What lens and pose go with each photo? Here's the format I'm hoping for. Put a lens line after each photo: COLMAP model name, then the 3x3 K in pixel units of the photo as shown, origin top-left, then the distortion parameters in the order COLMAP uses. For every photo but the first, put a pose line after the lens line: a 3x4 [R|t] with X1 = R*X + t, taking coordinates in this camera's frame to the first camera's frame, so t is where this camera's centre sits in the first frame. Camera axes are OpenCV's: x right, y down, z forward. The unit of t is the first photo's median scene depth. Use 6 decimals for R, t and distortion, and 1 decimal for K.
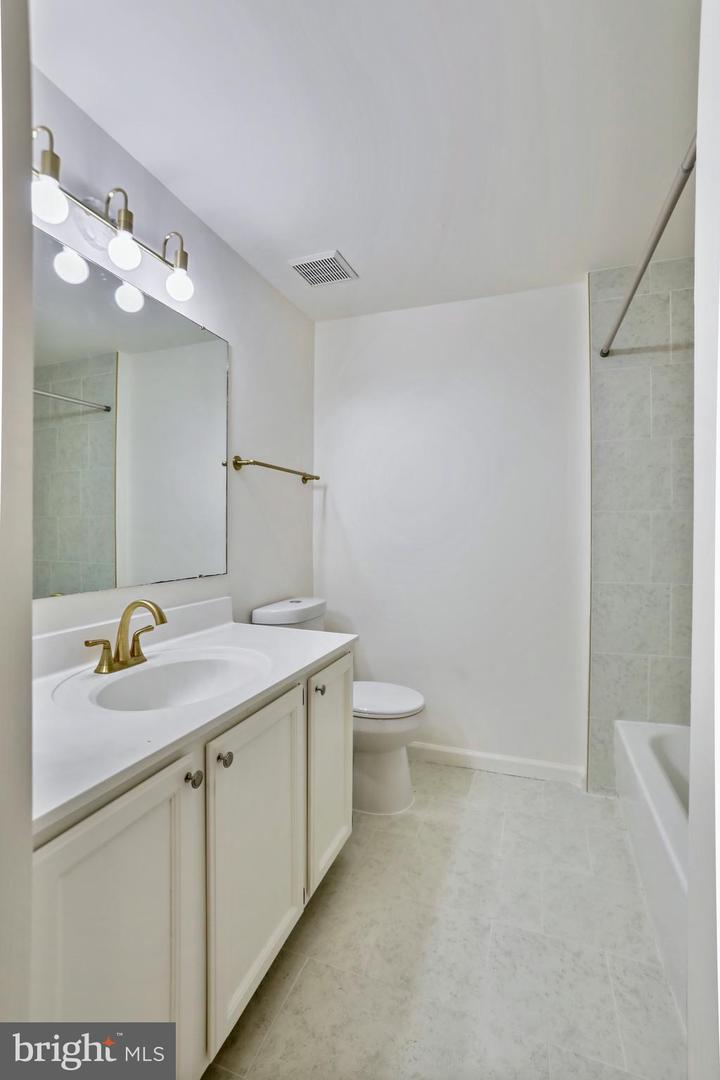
lens RADIAL K [[502.2, 0, 343.9], [0, 502.2, 526.5], [0, 0, 1]] dist [-0.042319, 0.013379]
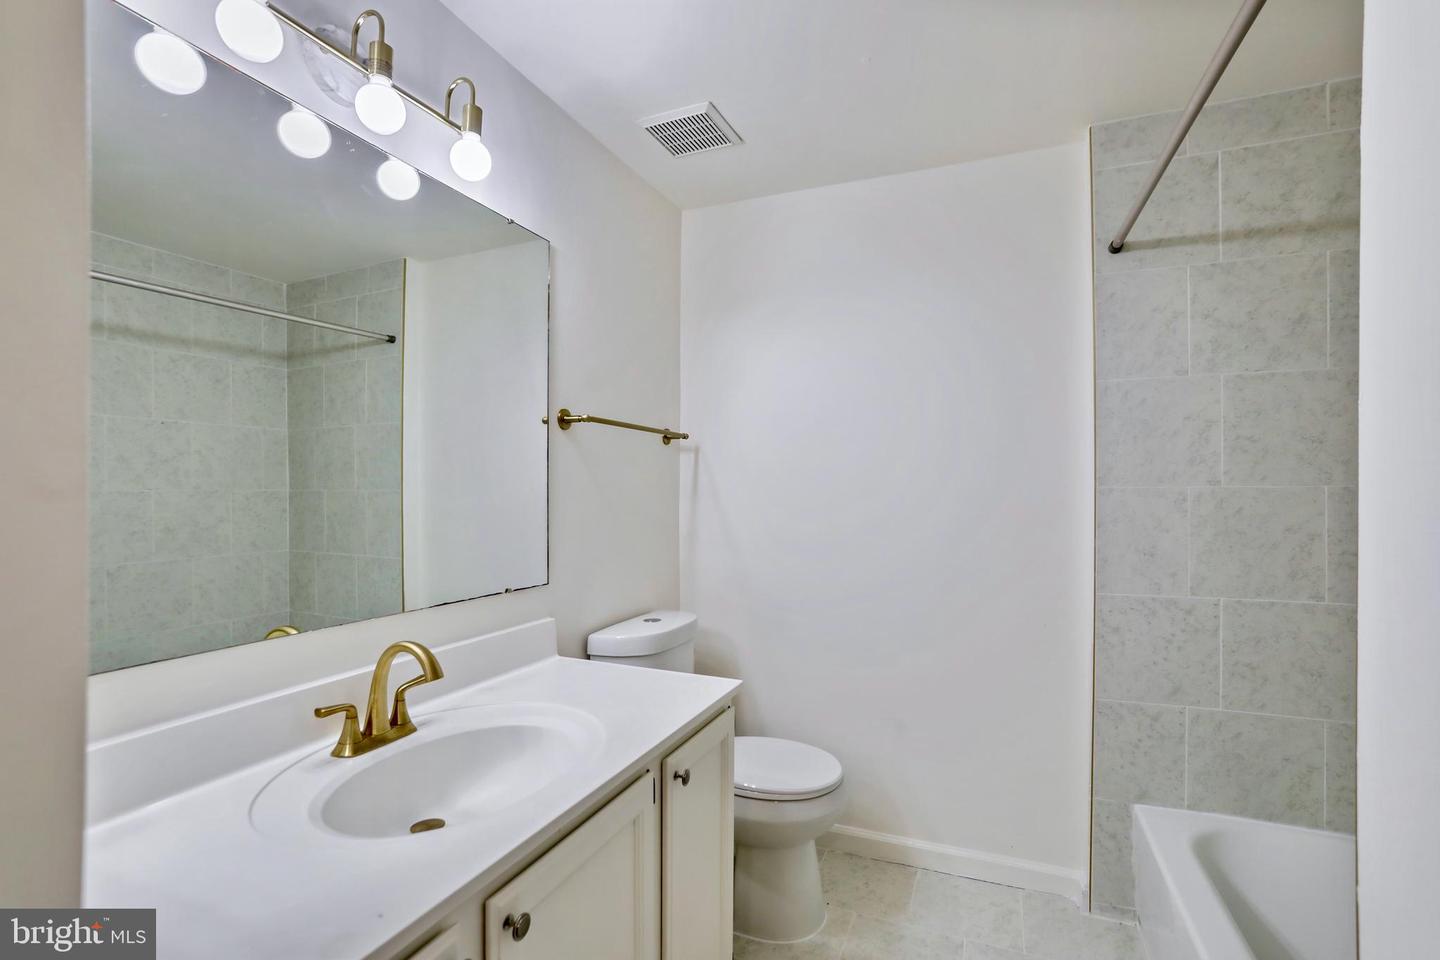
lens RADIAL K [[658.5, 0, 698.3], [0, 658.5, 481.6], [0, 0, 1]] dist [-0.055739, 0.023650]
pose [[0.998651, -0.001850, -0.051885, 0.013895], [0.001914, 0.999997, 0.001175, -0.042264], [0.051883, -0.001273, 0.998652, 0.119181]]
